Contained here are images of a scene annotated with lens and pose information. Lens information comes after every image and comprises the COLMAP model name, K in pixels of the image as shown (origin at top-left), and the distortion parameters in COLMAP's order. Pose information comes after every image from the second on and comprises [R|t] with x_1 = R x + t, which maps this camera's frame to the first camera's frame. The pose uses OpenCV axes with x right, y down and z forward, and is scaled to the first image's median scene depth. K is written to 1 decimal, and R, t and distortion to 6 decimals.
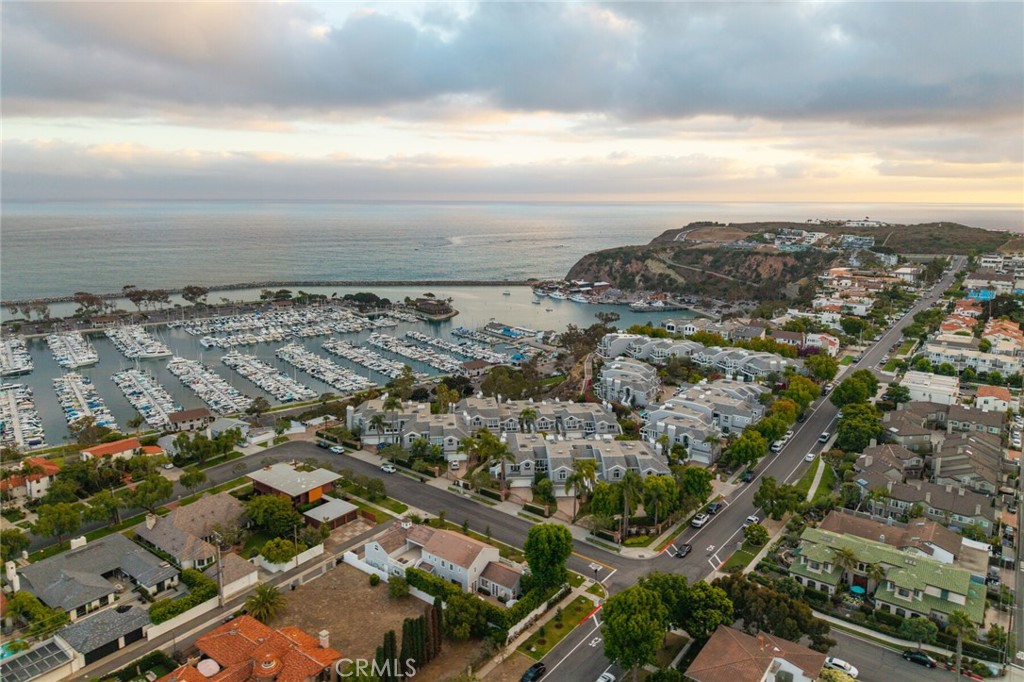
lens RADIAL K [[688.2, 0, 516.7], [0, 688.2, 331.8], [0, 0, 1]] dist [0.018744, -0.028630]
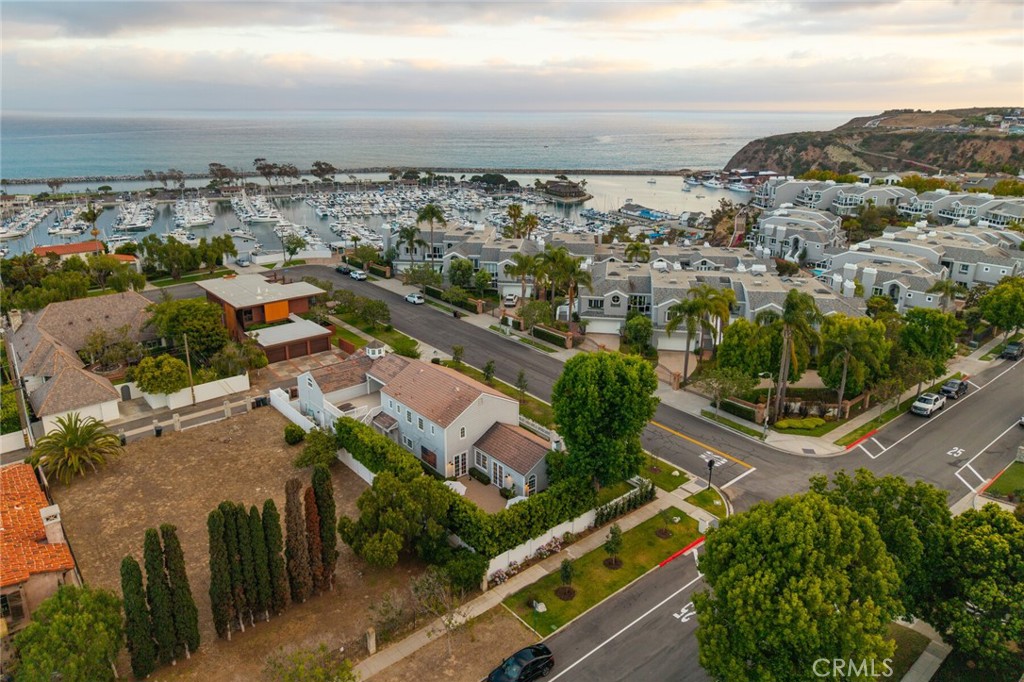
lens RADIAL K [[688.2, 0, 501.2], [0, 688.2, 336.6], [0, 0, 1]] dist [0.018744, -0.028630]
pose [[0.971507, 0.066750, -0.227417, 0.053409], [-0.036291, 0.990102, 0.135576, 0.137793], [0.234216, -0.123460, 0.964313, 0.353991]]
